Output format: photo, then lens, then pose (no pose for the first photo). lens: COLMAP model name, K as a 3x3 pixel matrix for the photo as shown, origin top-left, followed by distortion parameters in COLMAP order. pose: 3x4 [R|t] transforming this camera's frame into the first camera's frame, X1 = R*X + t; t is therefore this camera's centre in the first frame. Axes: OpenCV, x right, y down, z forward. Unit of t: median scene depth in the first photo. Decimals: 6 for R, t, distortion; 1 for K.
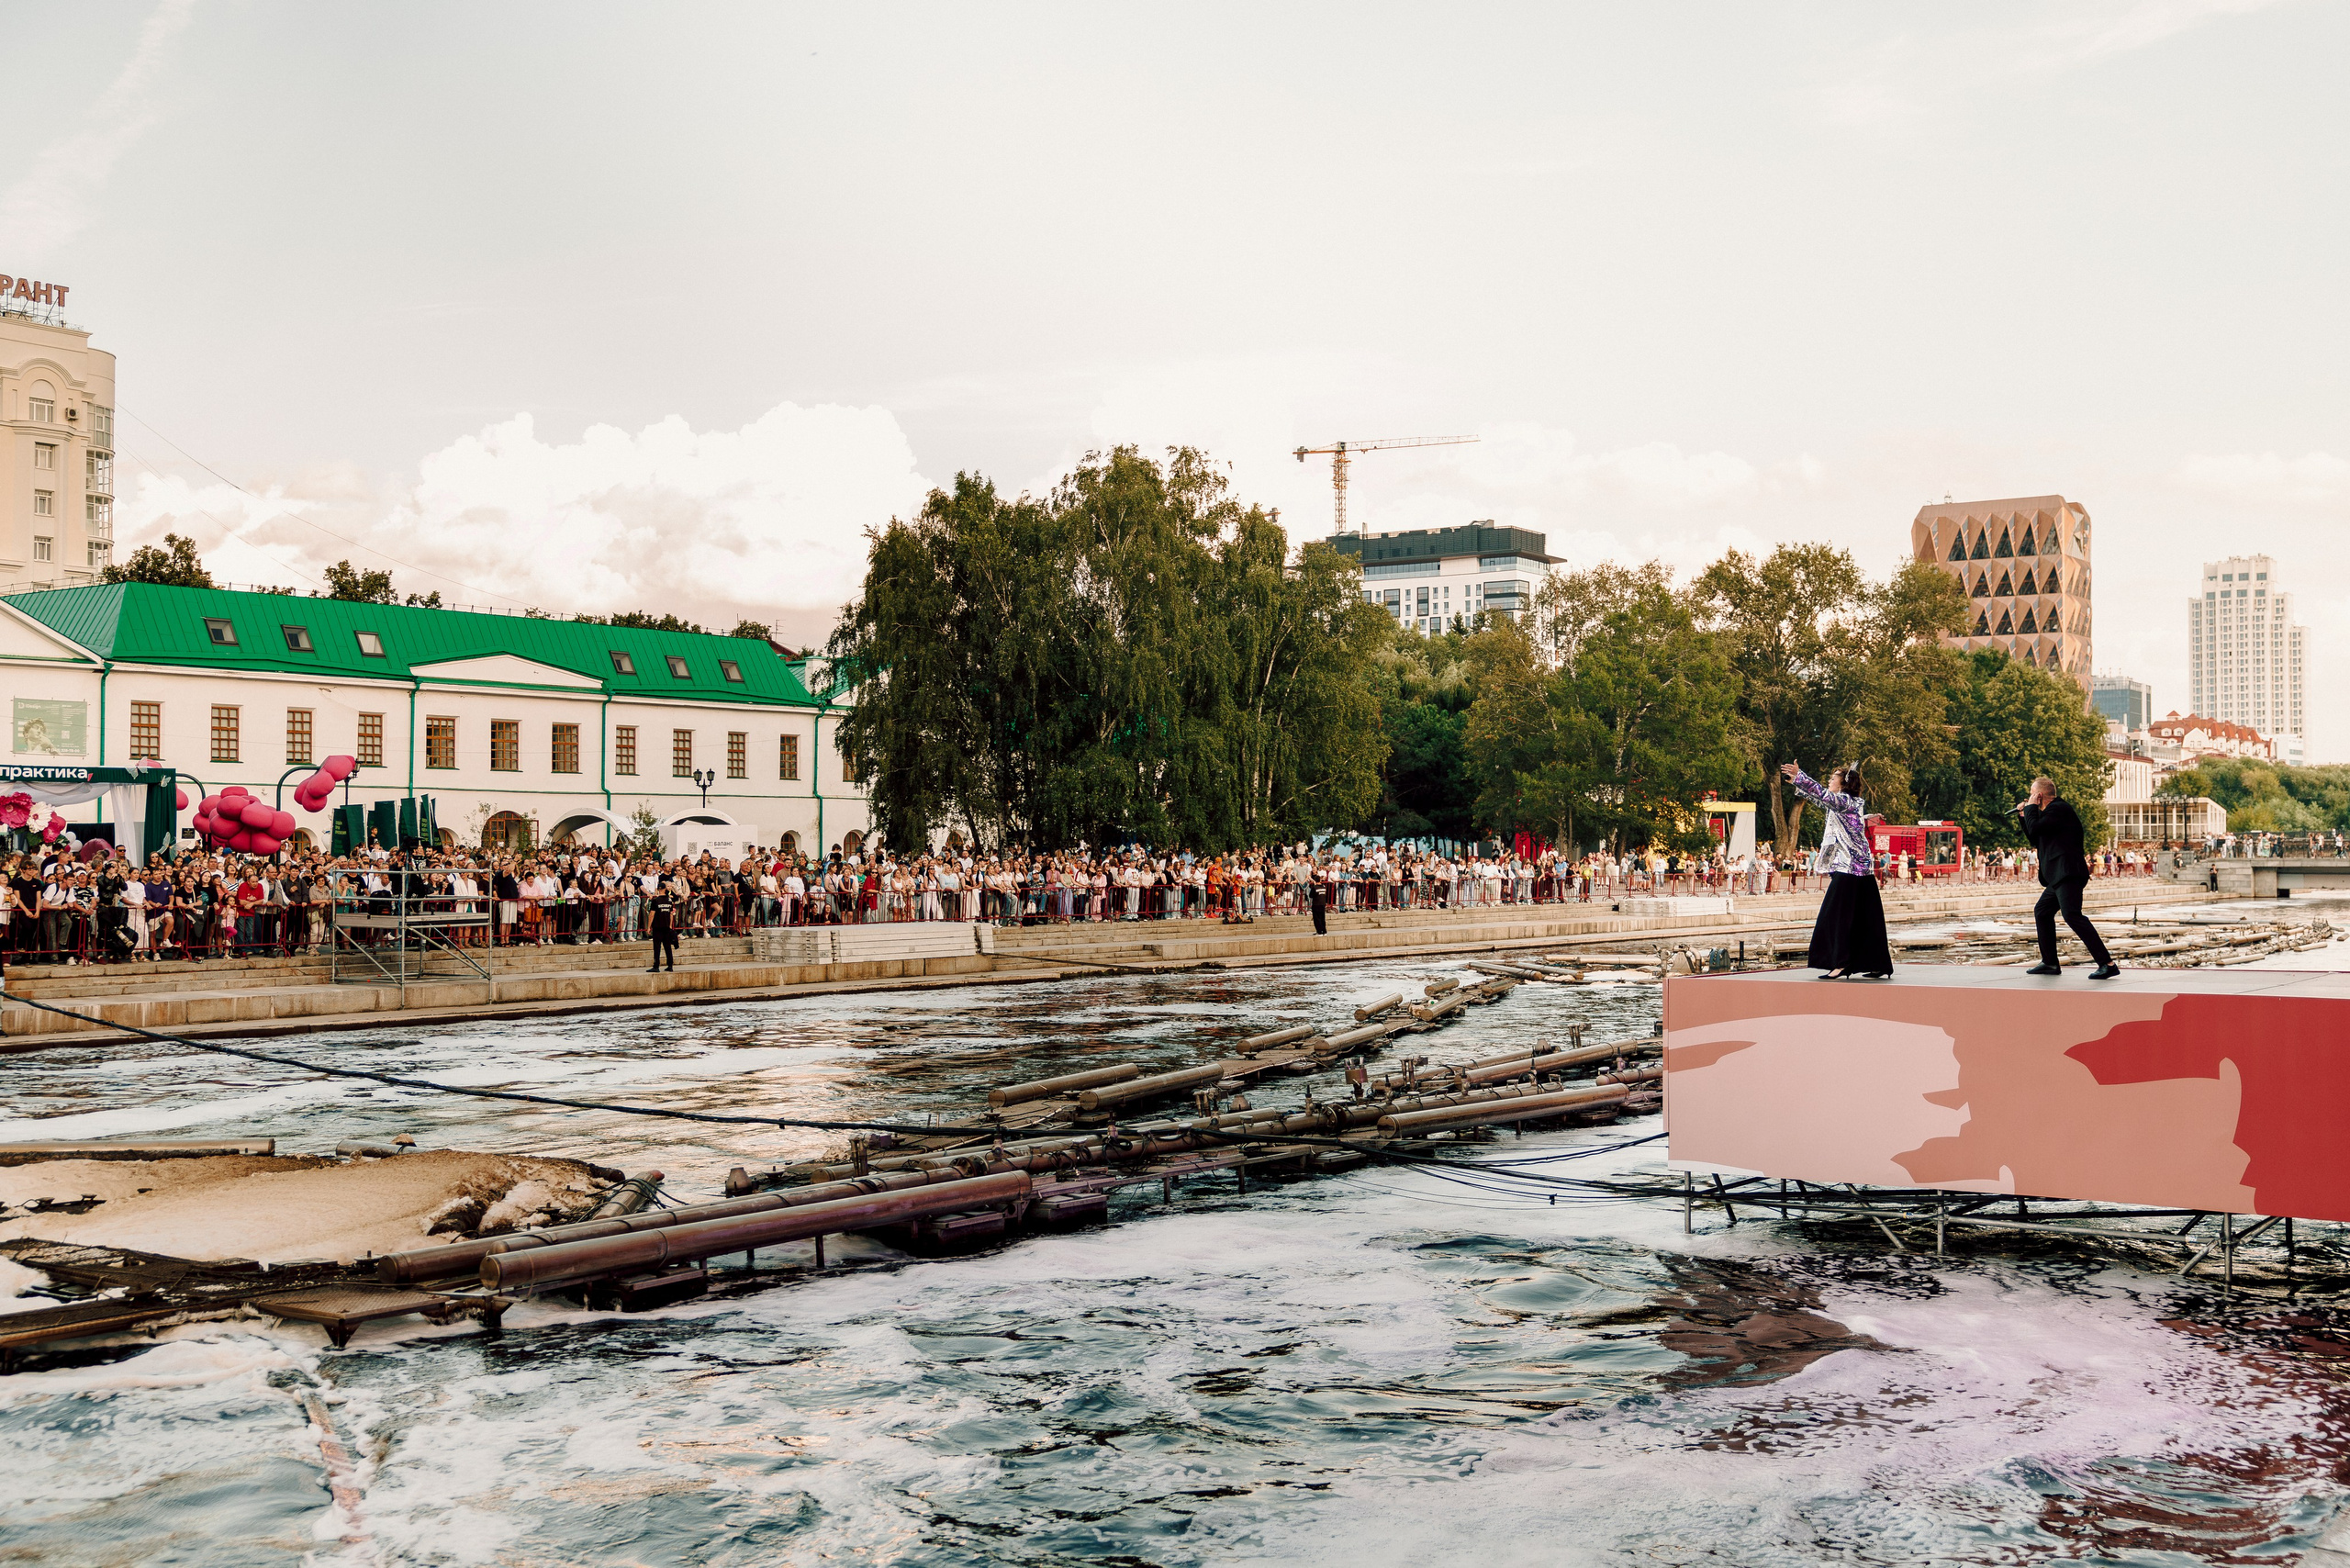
lens RADIAL K [[2389.9, 0, 1175.0], [0, 2389.9, 784.0], [0, 0, 1]] dist [-0.000506, -0.000844]
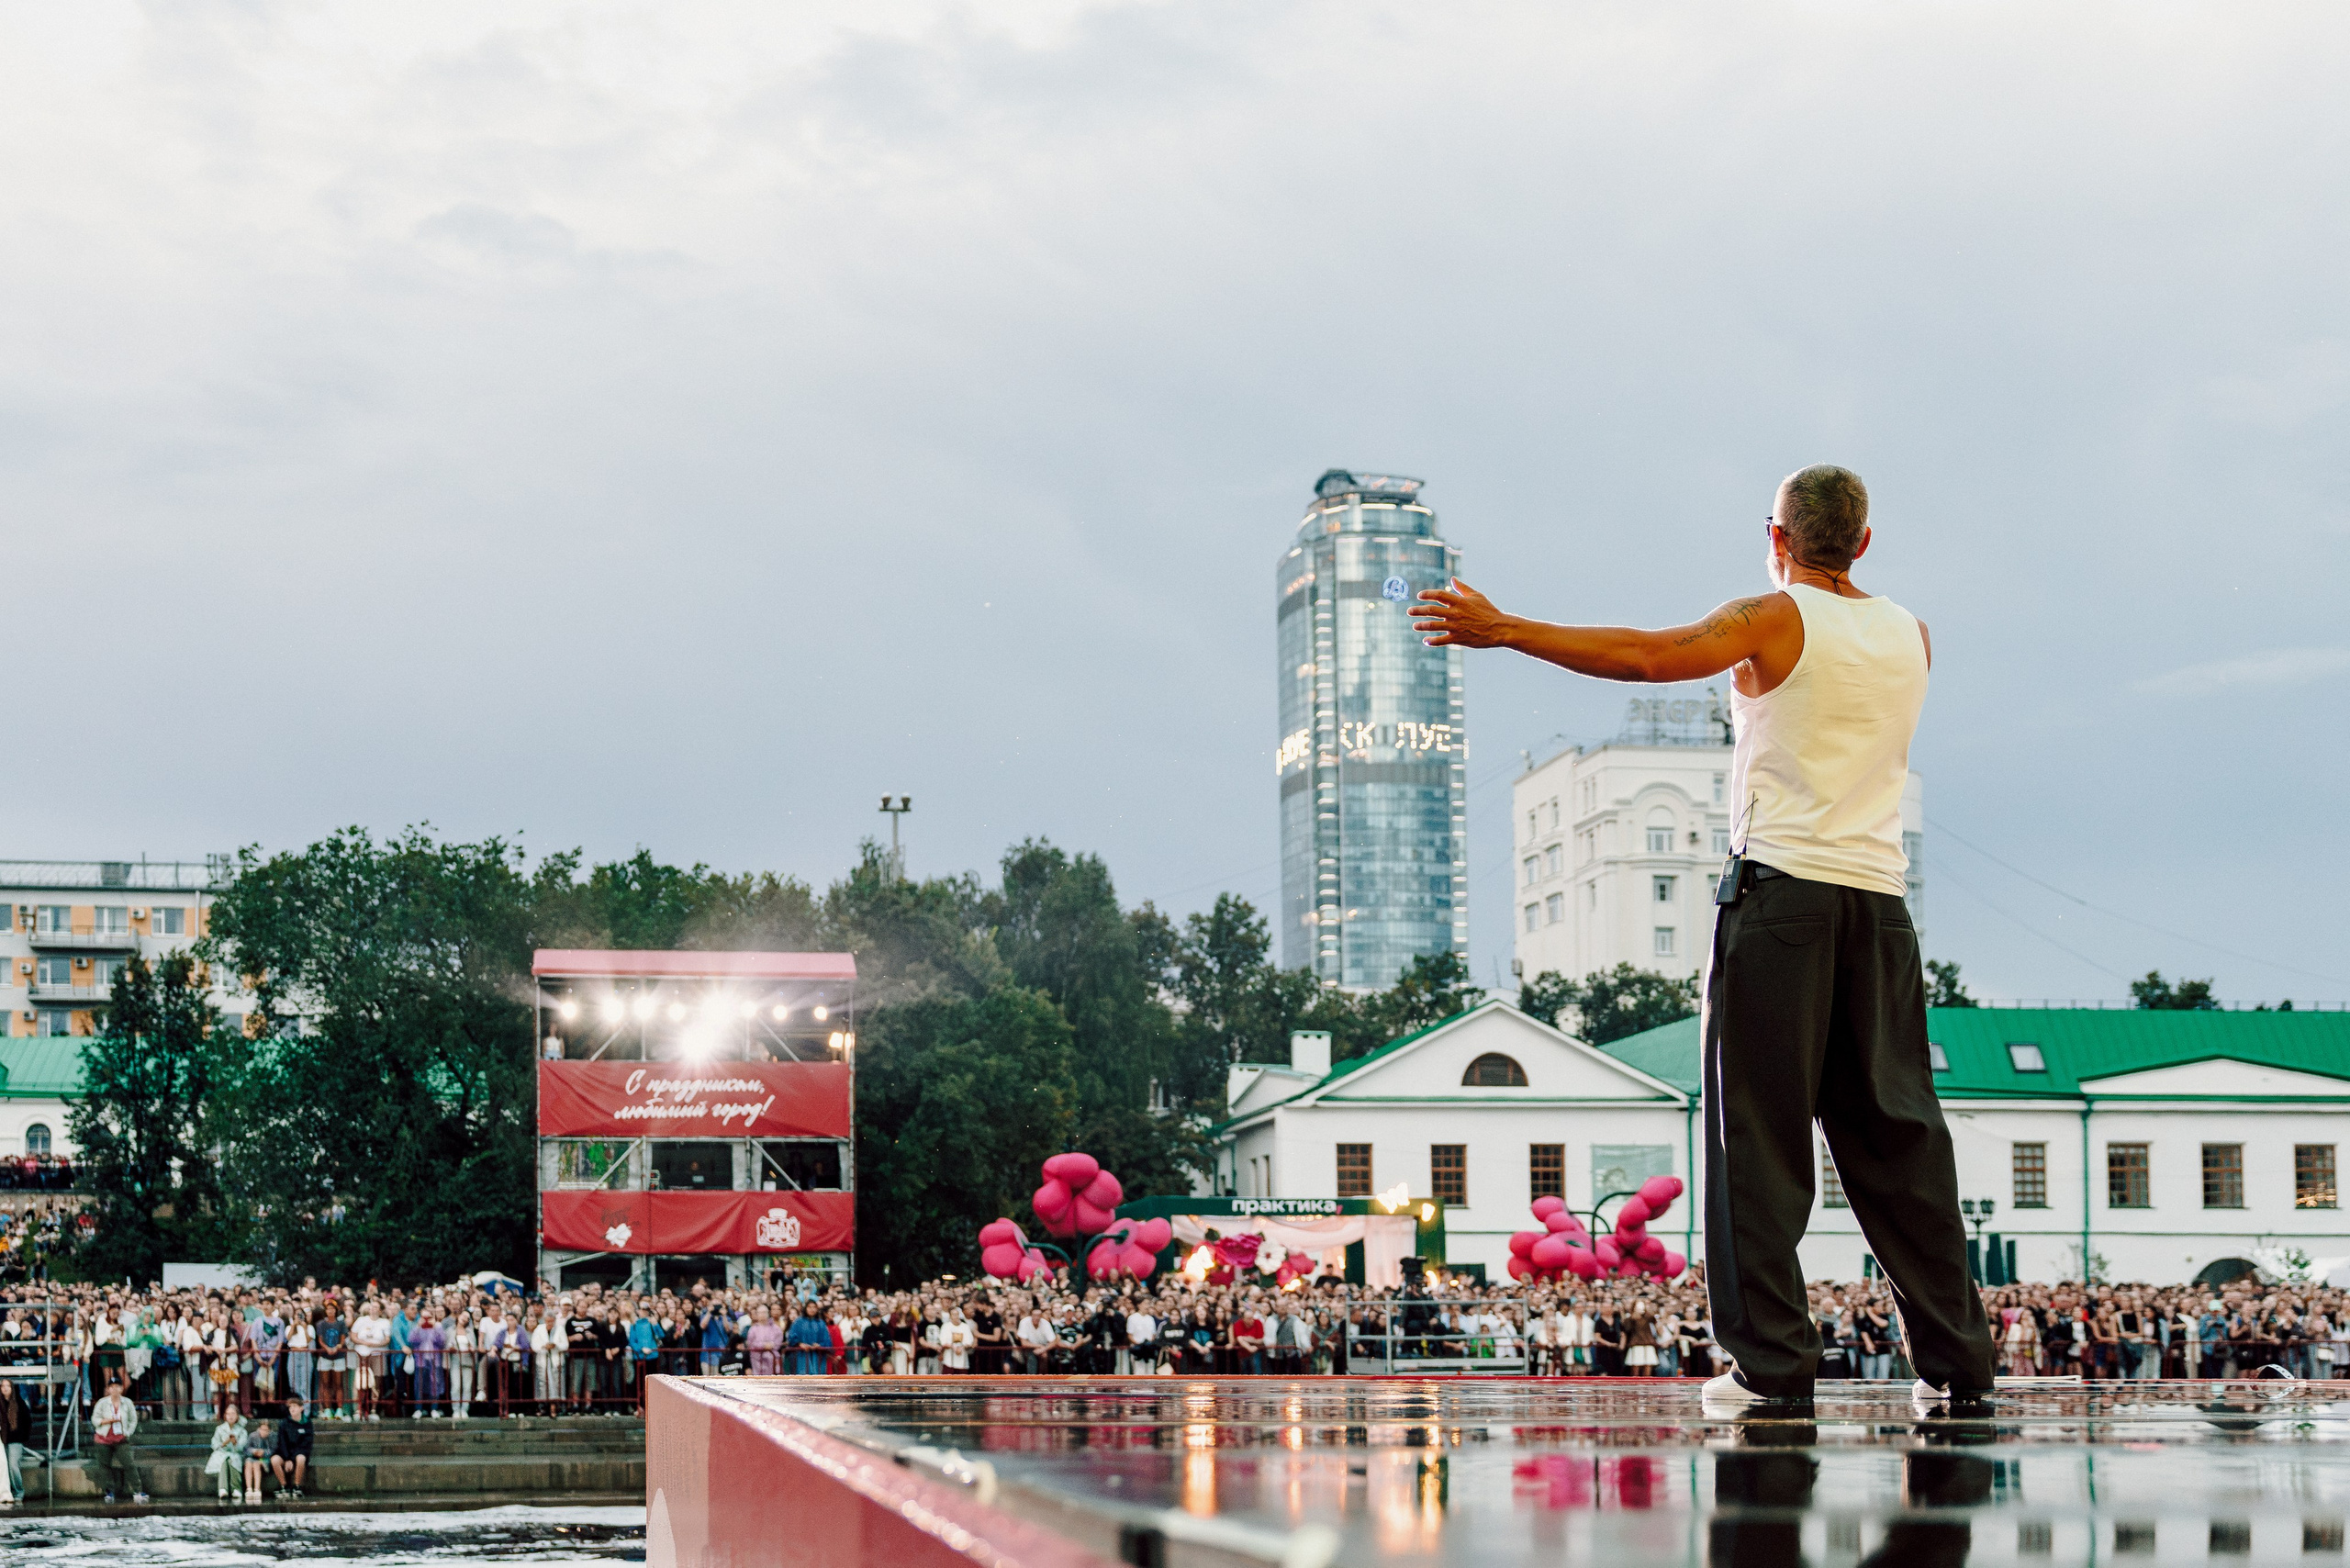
lens RADIAL K [[2352.9, 0, 1175.0], [0, 2352.9, 784.0], [0, 0, 1]] dist [-0.004764, -0.010457]
pose [[0.673550, -0.159576, -0.721711, 0.069877], [0.021410, 0.980219, -0.196753, 0.002421], [0.738832, 0.117072, 0.663643, 0.219578]]
